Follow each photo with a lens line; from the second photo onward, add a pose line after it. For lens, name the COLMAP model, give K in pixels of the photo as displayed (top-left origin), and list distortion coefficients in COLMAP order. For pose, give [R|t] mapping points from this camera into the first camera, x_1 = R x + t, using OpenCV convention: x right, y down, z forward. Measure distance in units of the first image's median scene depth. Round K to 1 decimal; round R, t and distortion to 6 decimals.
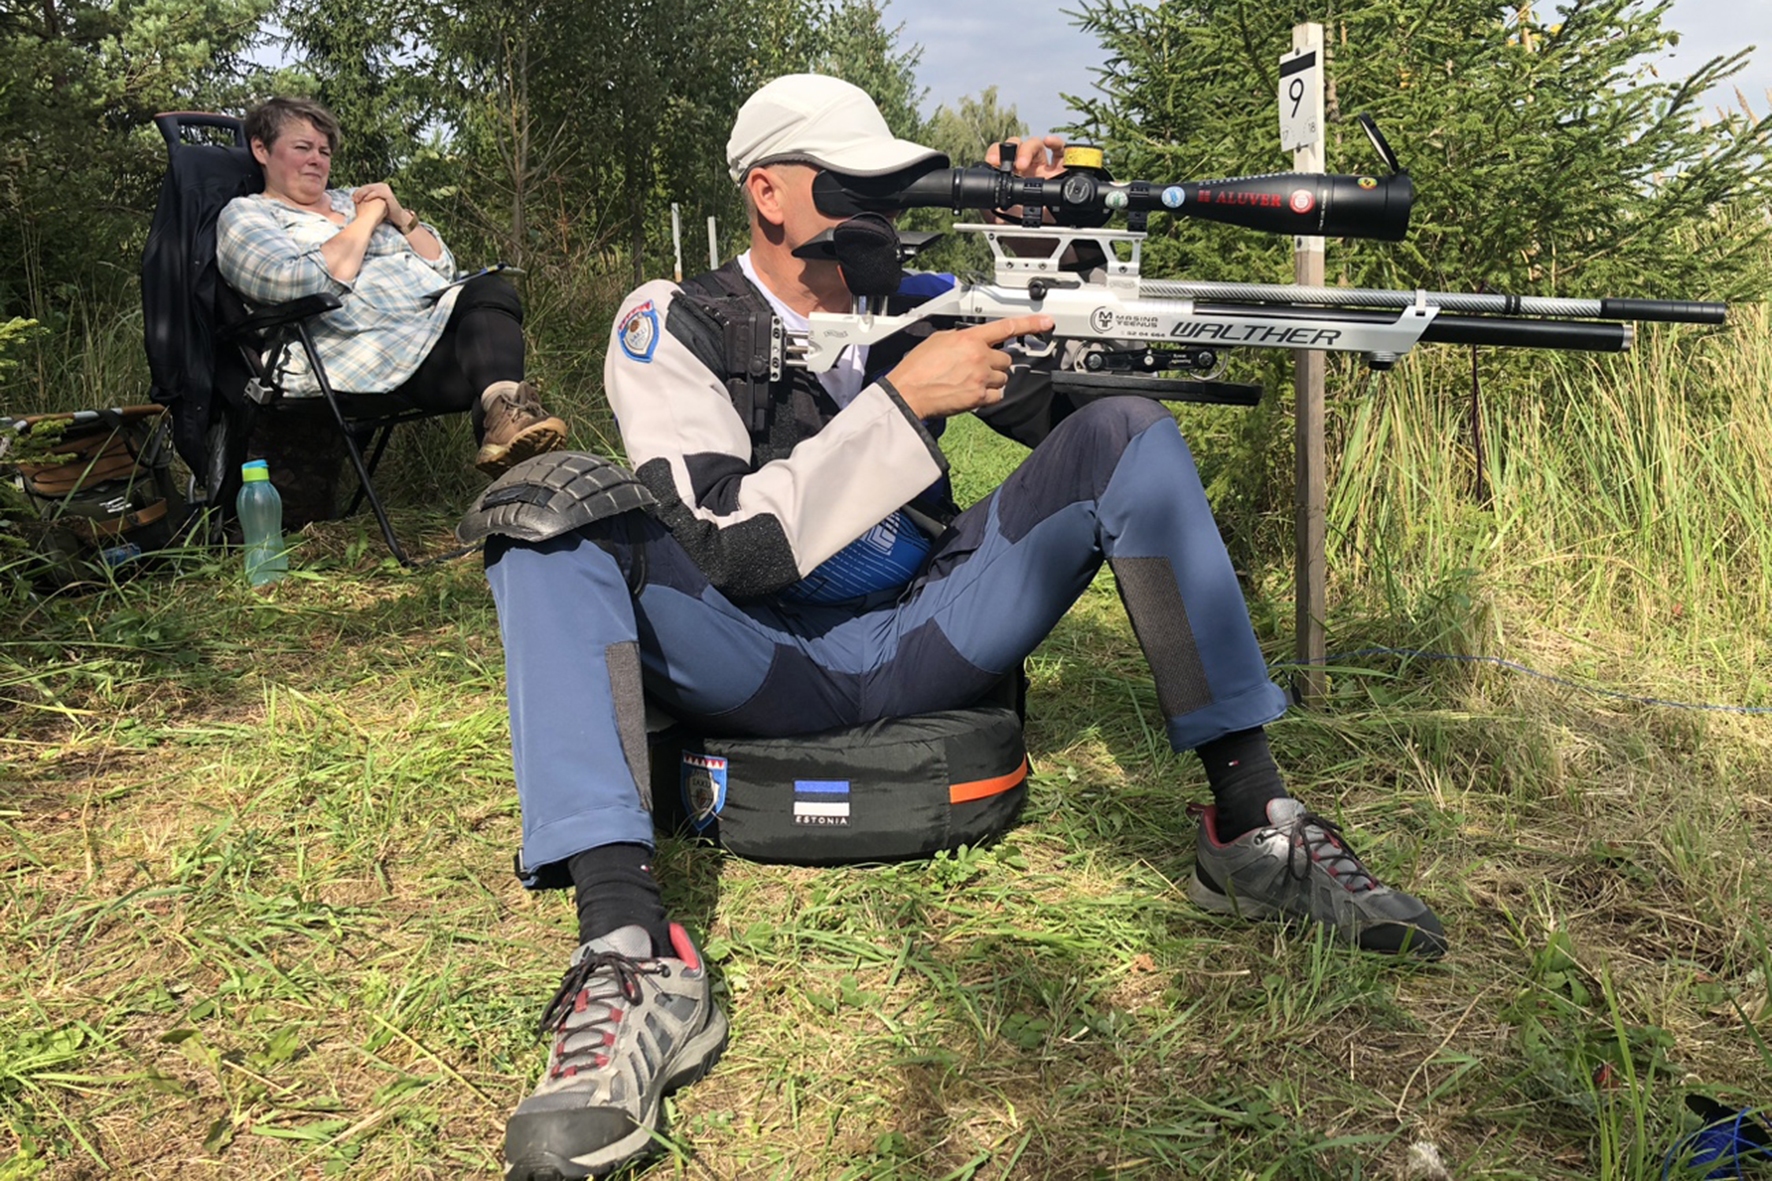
lens RADIAL K [[1457.8, 0, 889.8], [0, 1457.8, 499.1], [0, 0, 1]] dist [0.004408, 0.003169]
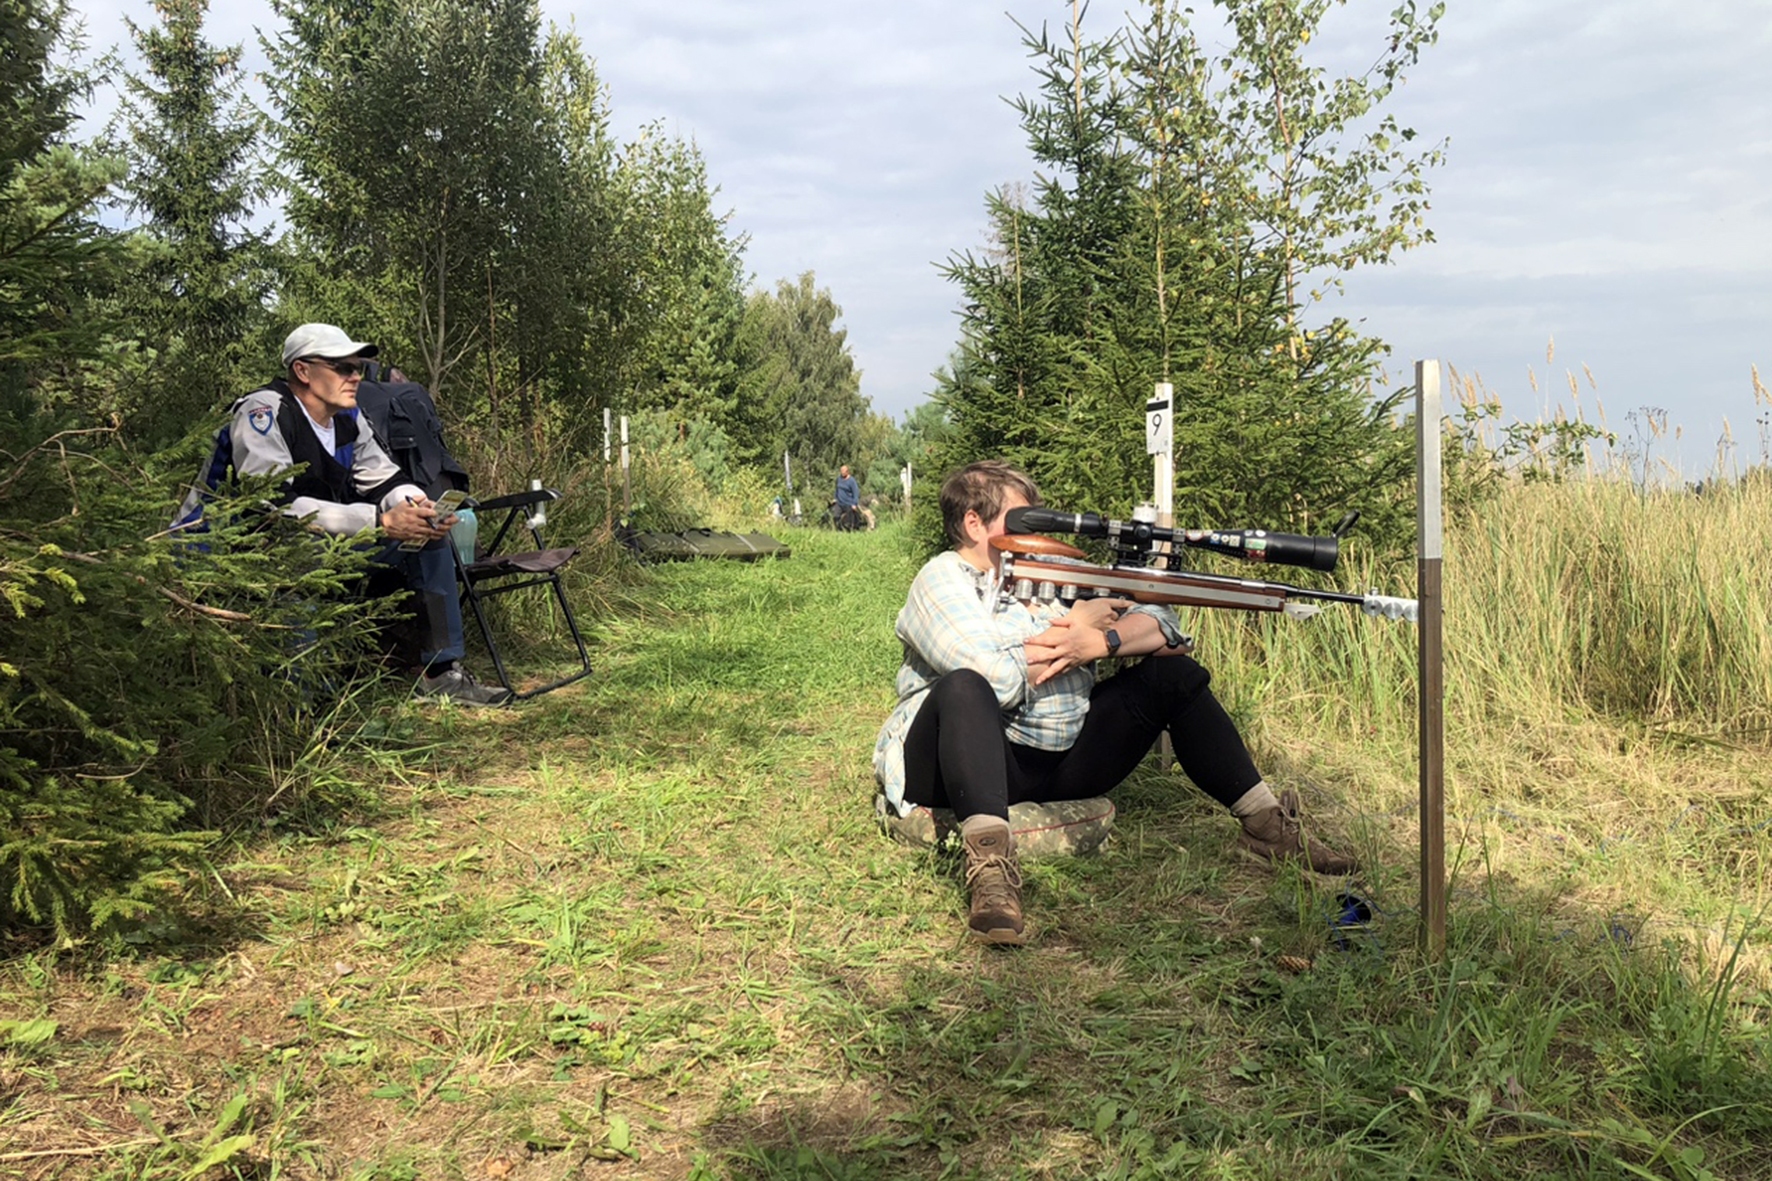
lens RADIAL K [[1442.8, 0, 886.0], [0, 1442.8, 590.5], [0, 0, 1]] dist [0.054485, -0.001984]
pose [[0.991571, 0.022915, 0.127525, -0.053045], [-0.015653, 0.998213, -0.057662, 0.005410], [-0.128618, 0.055180, 0.990158, -0.135256]]
